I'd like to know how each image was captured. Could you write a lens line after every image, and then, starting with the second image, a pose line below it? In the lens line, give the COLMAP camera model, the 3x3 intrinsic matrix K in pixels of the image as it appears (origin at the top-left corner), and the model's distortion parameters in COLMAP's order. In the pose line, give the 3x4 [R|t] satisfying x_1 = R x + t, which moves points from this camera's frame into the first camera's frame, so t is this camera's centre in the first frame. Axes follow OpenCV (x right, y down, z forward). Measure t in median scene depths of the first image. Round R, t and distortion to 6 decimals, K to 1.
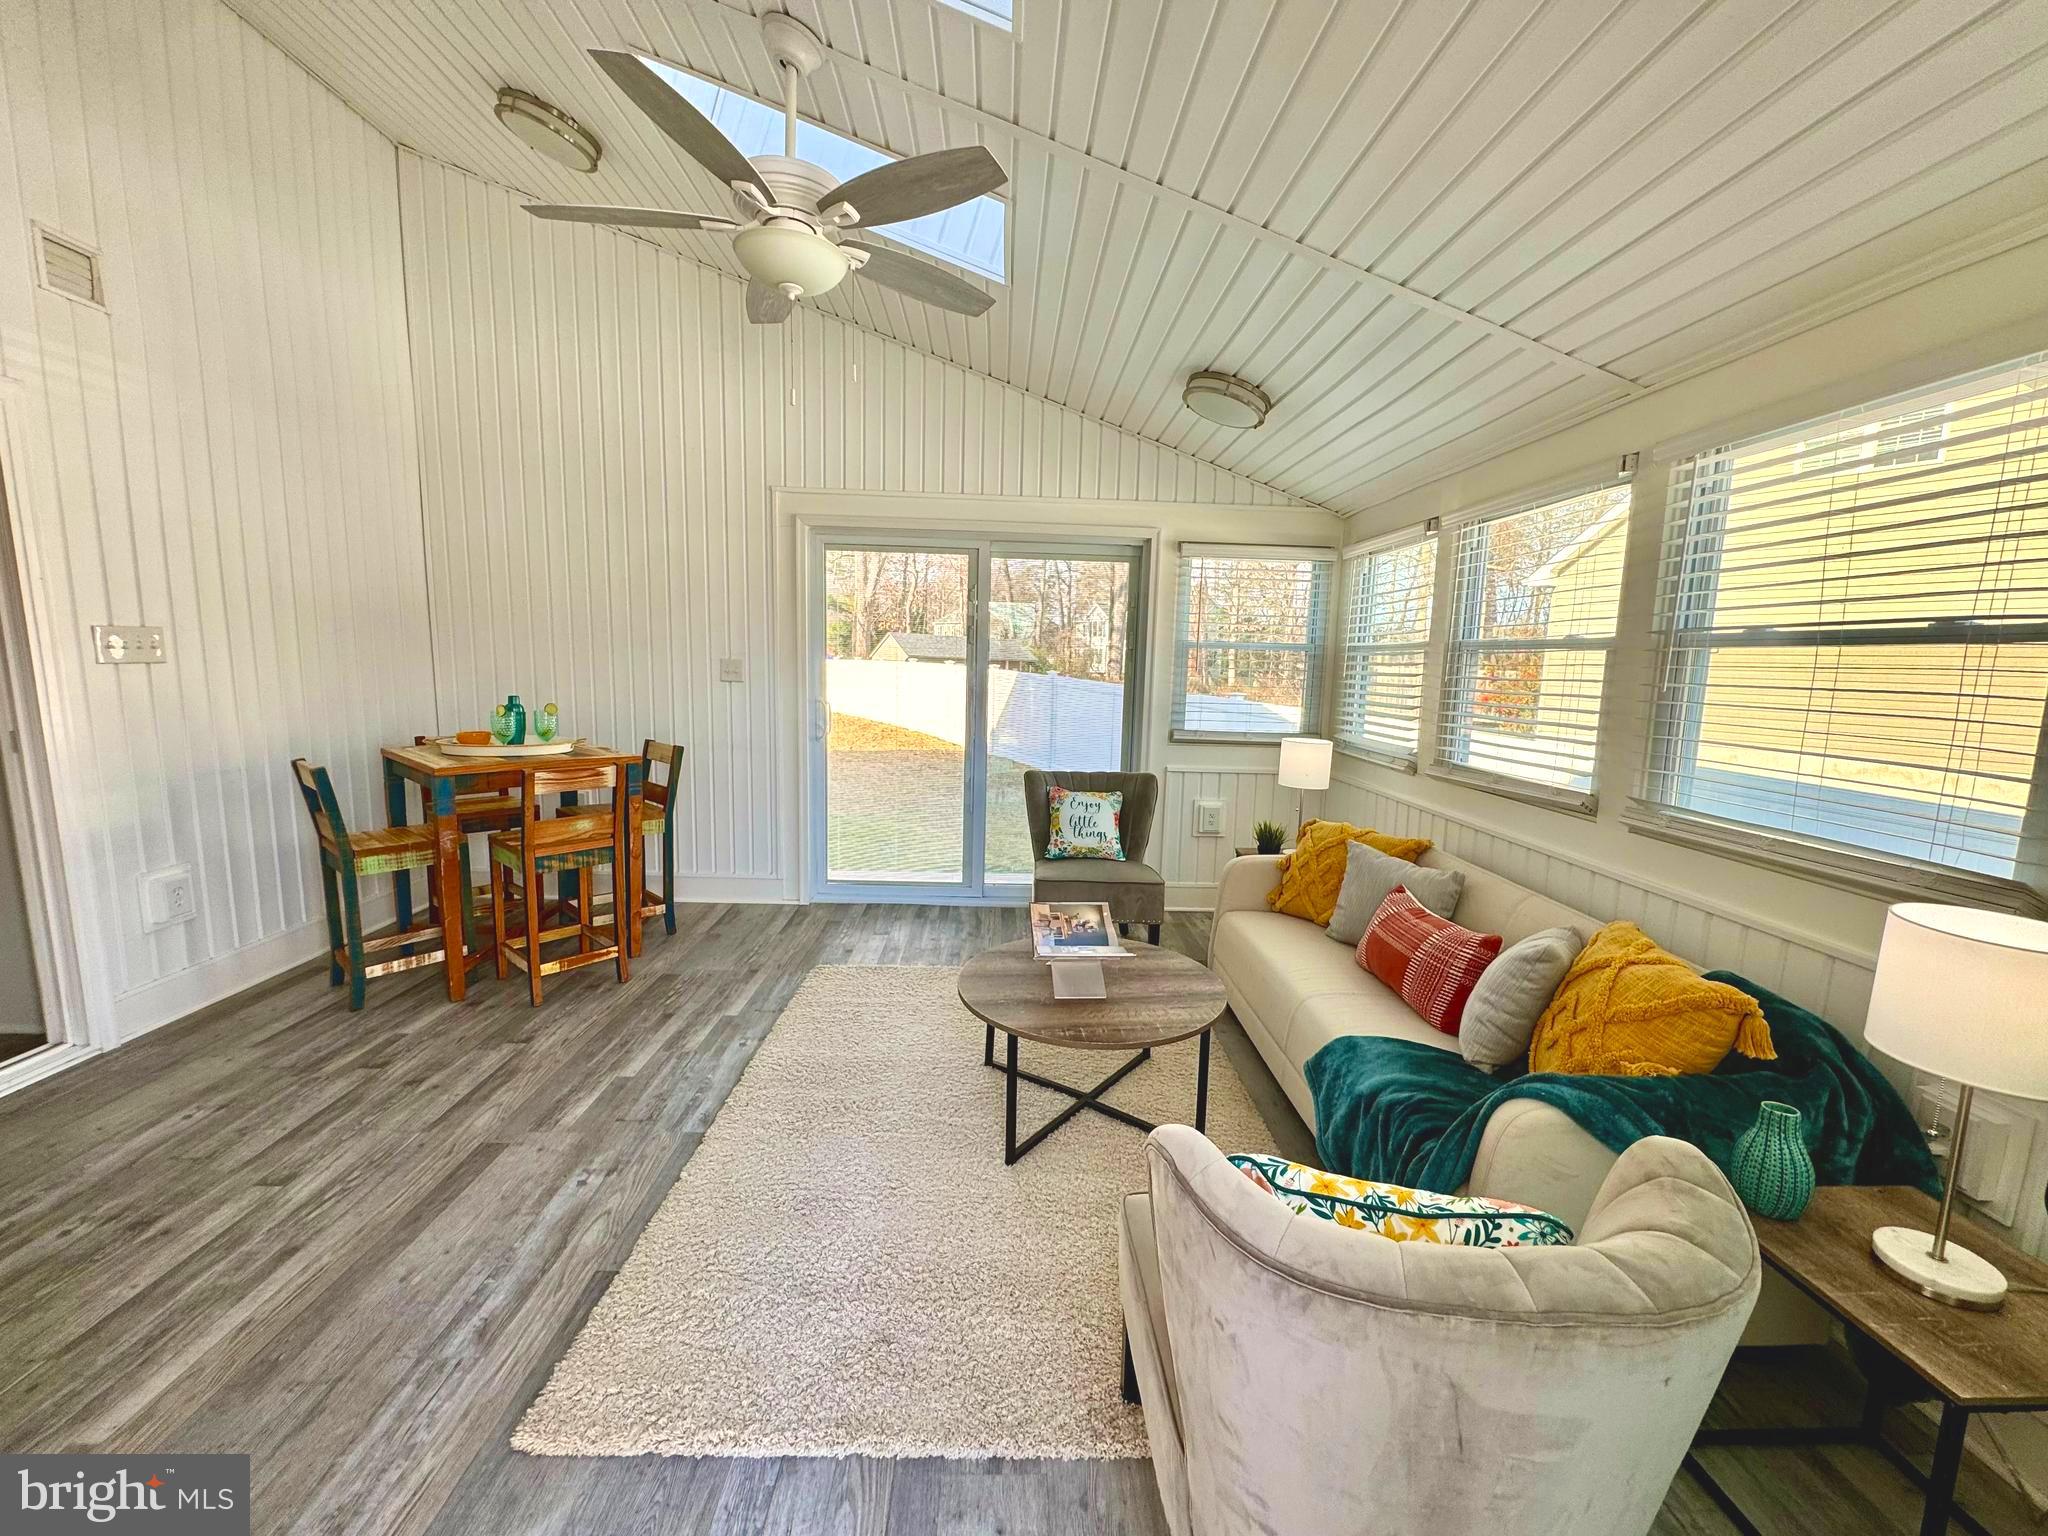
lens RADIAL K [[811.2, 0, 1025.9], [0, 811.2, 771.4], [0, 0, 1]] dist [-0.002337, 0.000113]
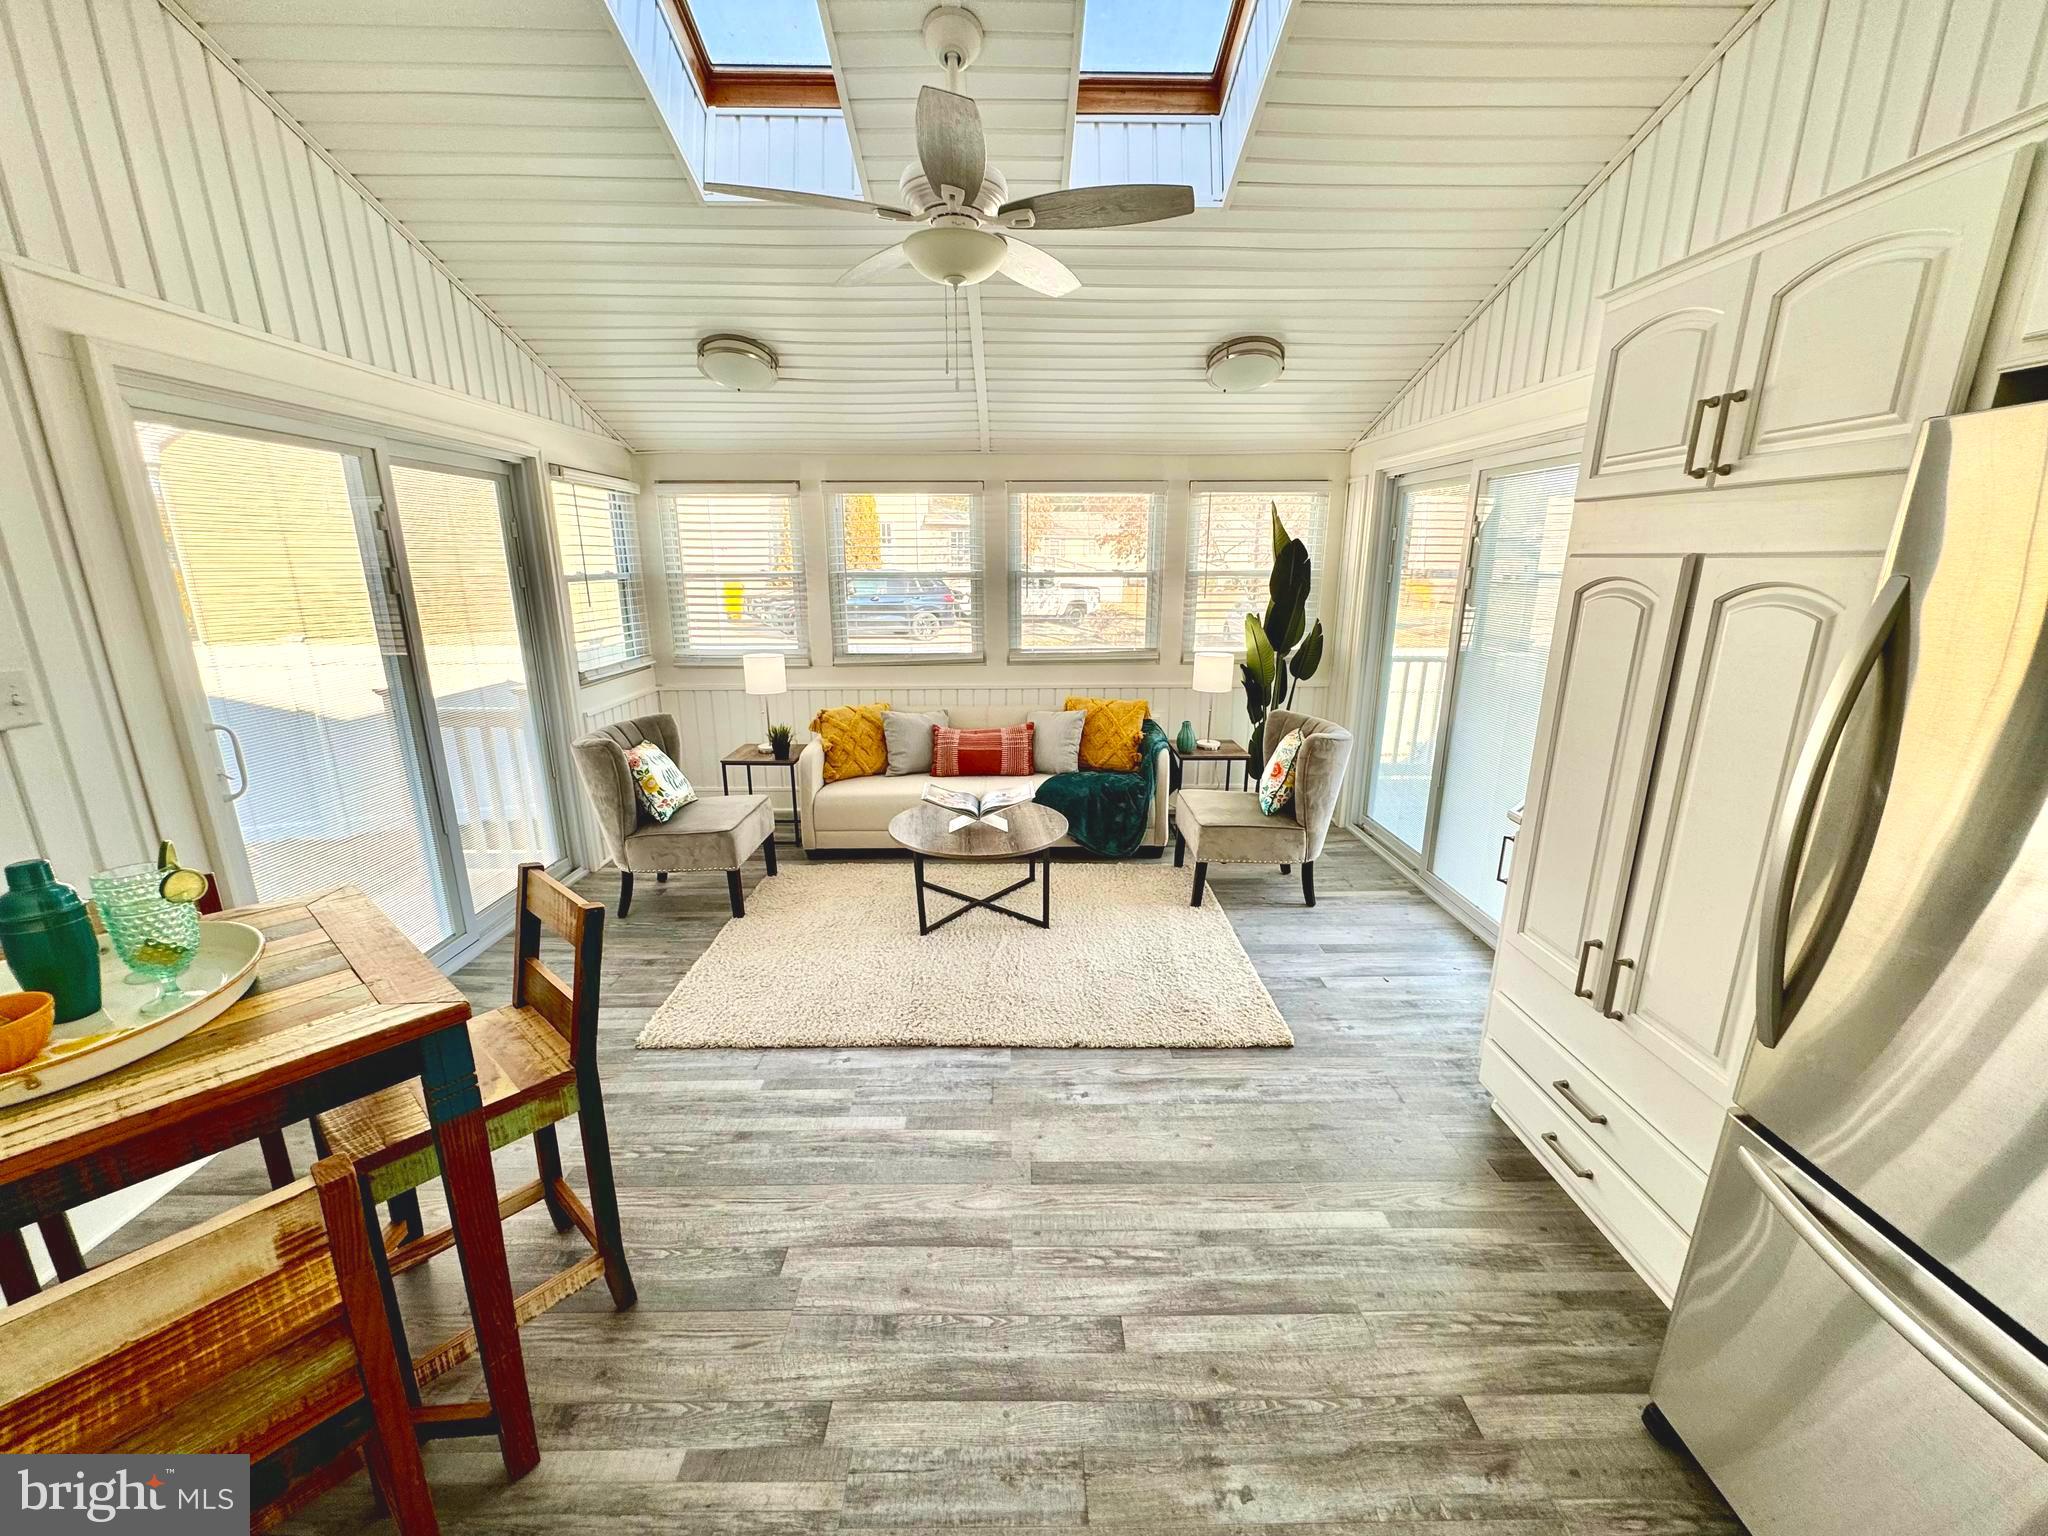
lens RADIAL K [[811.2, 0, 1022.7], [0, 811.2, 770.1], [0, 0, 1]] dist [-0.002337, 0.000113]
pose [[0.019873, -0.281682, 0.959302, -1.079939], [0.139917, 0.950833, 0.276297, -0.192669], [-0.989964, 0.128732, 0.058308, 0.672573]]
